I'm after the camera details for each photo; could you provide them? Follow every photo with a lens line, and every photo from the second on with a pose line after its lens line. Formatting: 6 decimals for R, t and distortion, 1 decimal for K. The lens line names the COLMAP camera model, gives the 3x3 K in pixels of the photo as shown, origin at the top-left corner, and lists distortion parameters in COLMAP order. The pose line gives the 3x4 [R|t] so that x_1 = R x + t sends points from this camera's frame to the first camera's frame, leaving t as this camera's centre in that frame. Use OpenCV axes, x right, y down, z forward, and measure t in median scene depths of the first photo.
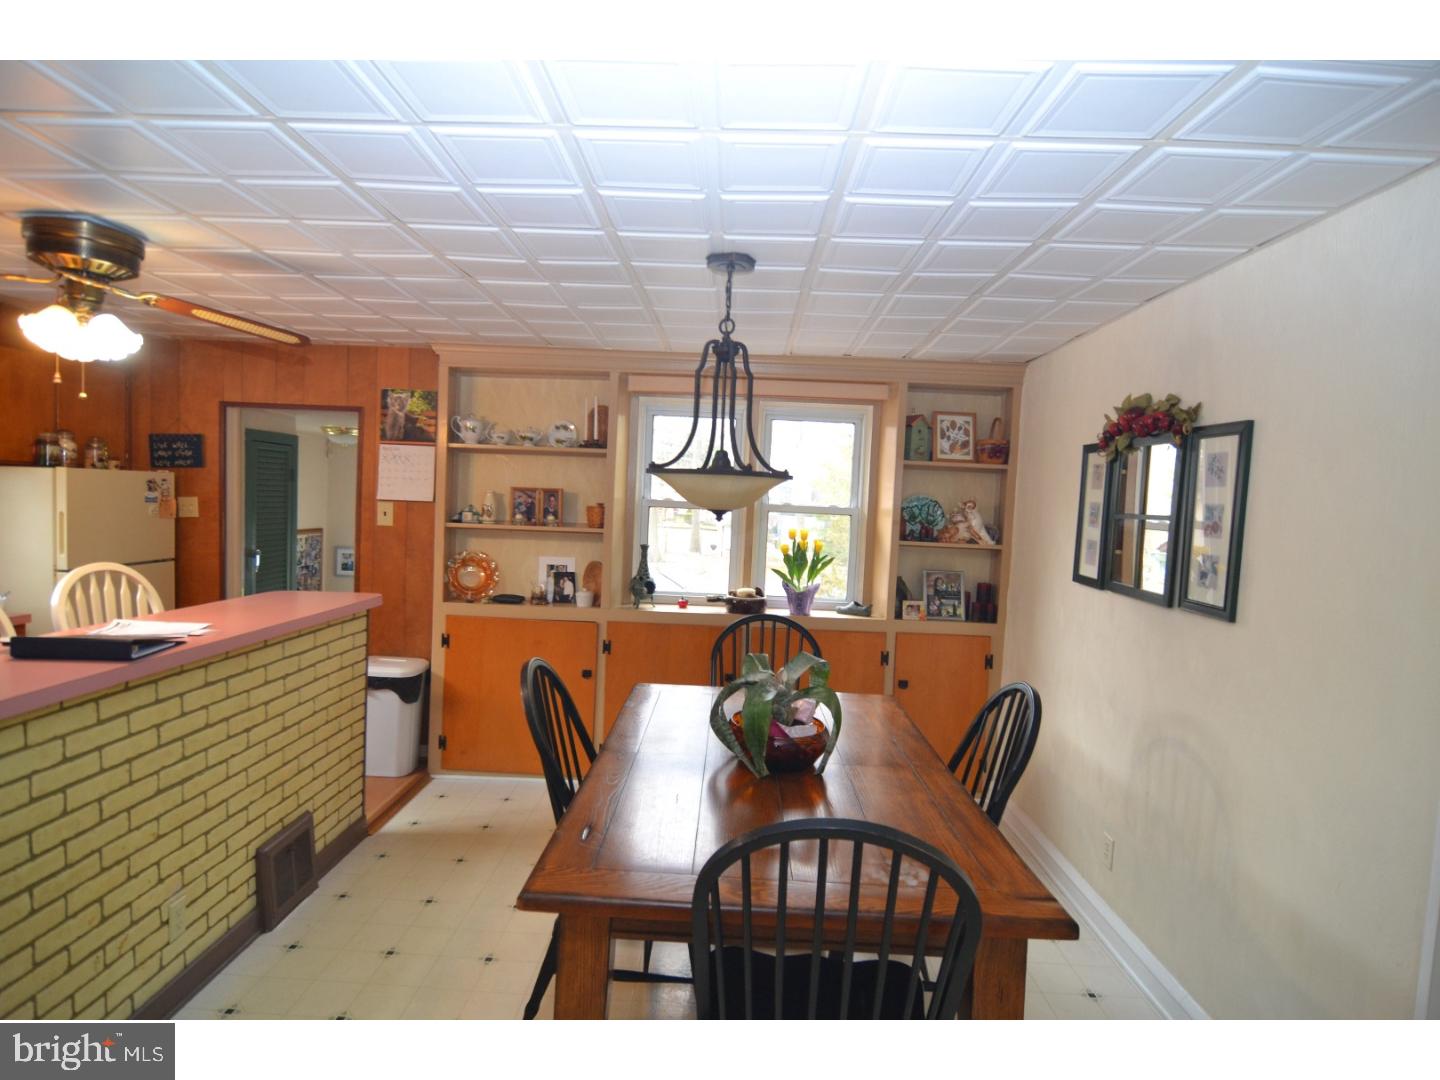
lens RADIAL K [[775.0, 0, 718.1], [0, 775.0, 543.7], [0, 0, 1]] dist [0.000268, -0.000020]
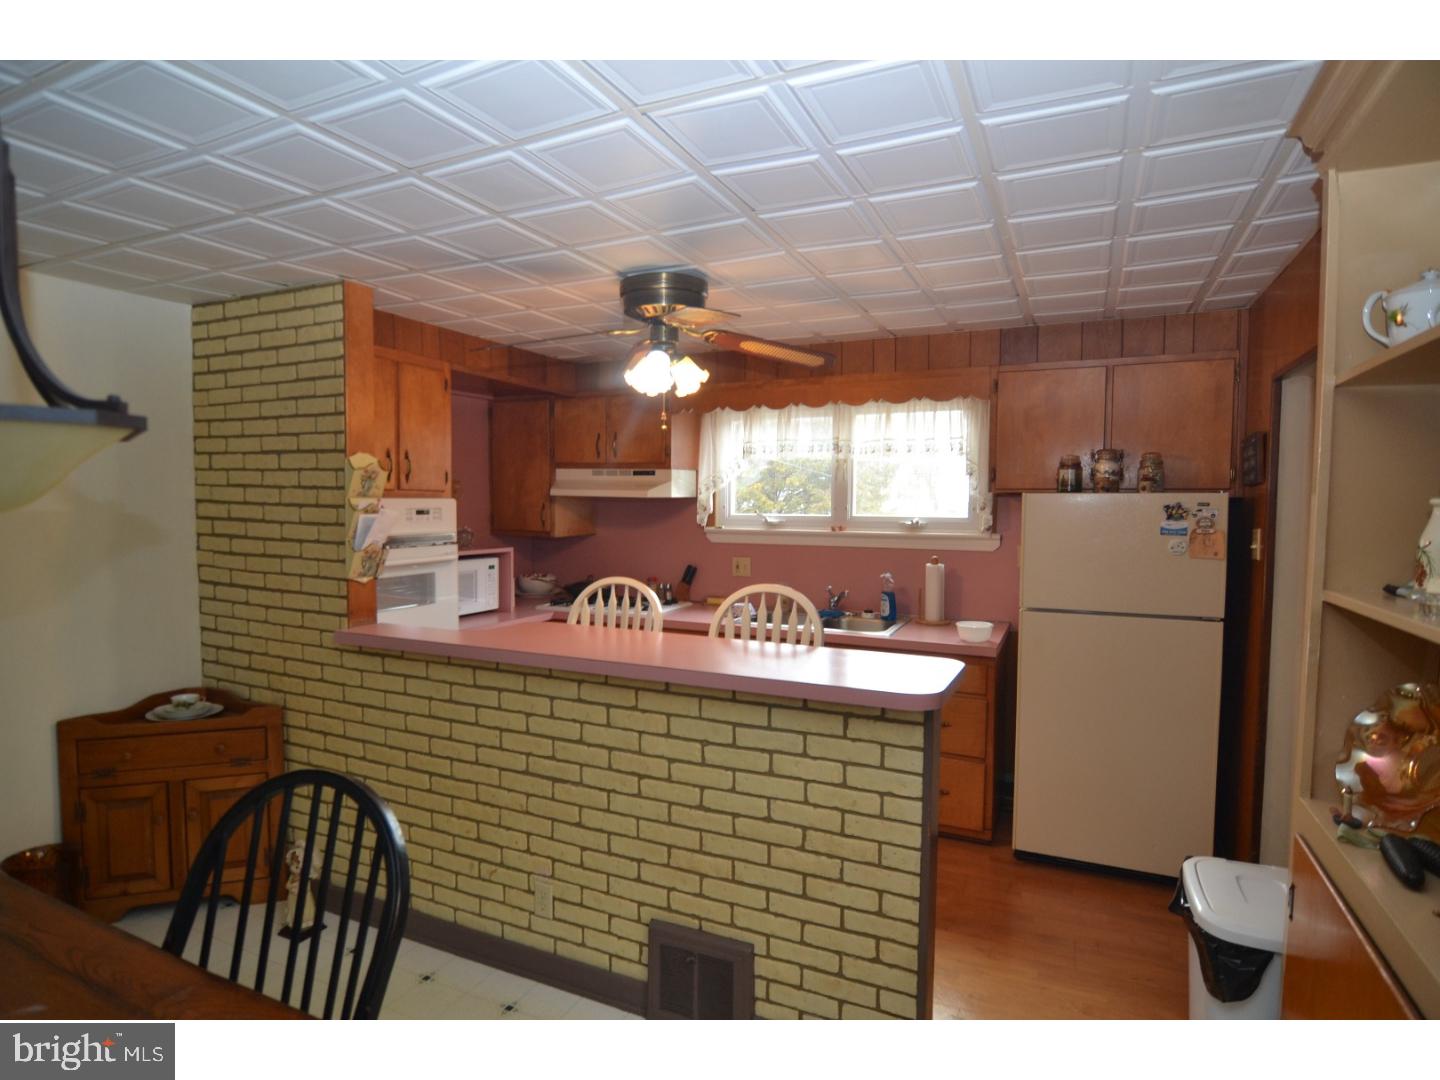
lens RADIAL K [[775.0, 0, 717.5], [0, 775.0, 535.9], [0, 0, 1]] dist [0.000268, -0.000020]
pose [[-0.410502, 0.001802, -0.911858, 0.181401], [-0.072127, 0.996801, 0.034441, -0.076992], [0.909002, 0.079908, -0.409059, 1.479179]]
